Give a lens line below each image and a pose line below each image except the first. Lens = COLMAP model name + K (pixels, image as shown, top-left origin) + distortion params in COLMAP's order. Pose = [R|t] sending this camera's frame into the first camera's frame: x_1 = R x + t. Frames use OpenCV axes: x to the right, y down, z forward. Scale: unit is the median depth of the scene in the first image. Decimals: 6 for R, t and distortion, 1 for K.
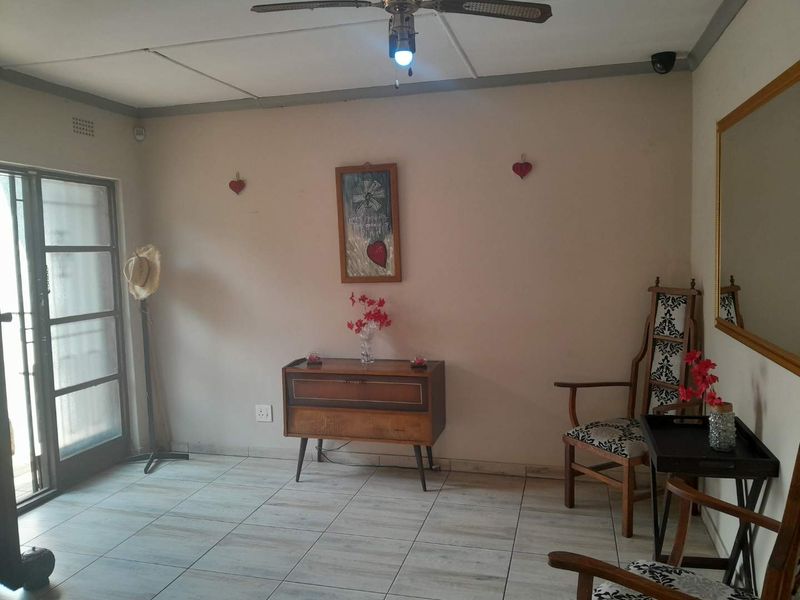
lens RADIAL K [[613.3, 0, 400.5], [0, 613.3, 299.7], [0, 0, 1]] dist [-0.002216, -0.032446]
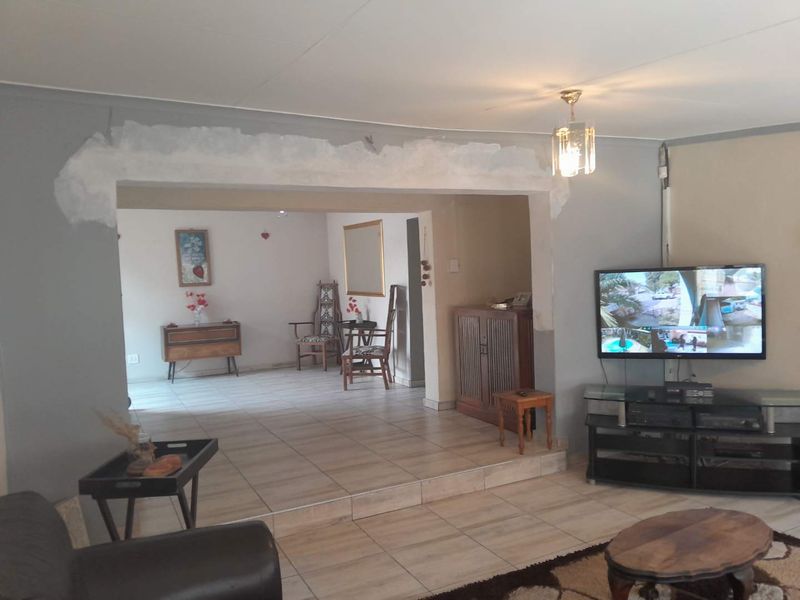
lens RADIAL K [[613.3, 0, 400.0], [0, 613.3, 300.5], [0, 0, 1]] dist [-0.002216, -0.032446]
pose [[0.734509, -0.031255, 0.677879, -0.954189], [0.071149, 0.996980, -0.031125, 0.134995], [-0.674859, 0.071092, 0.734515, -0.985163]]
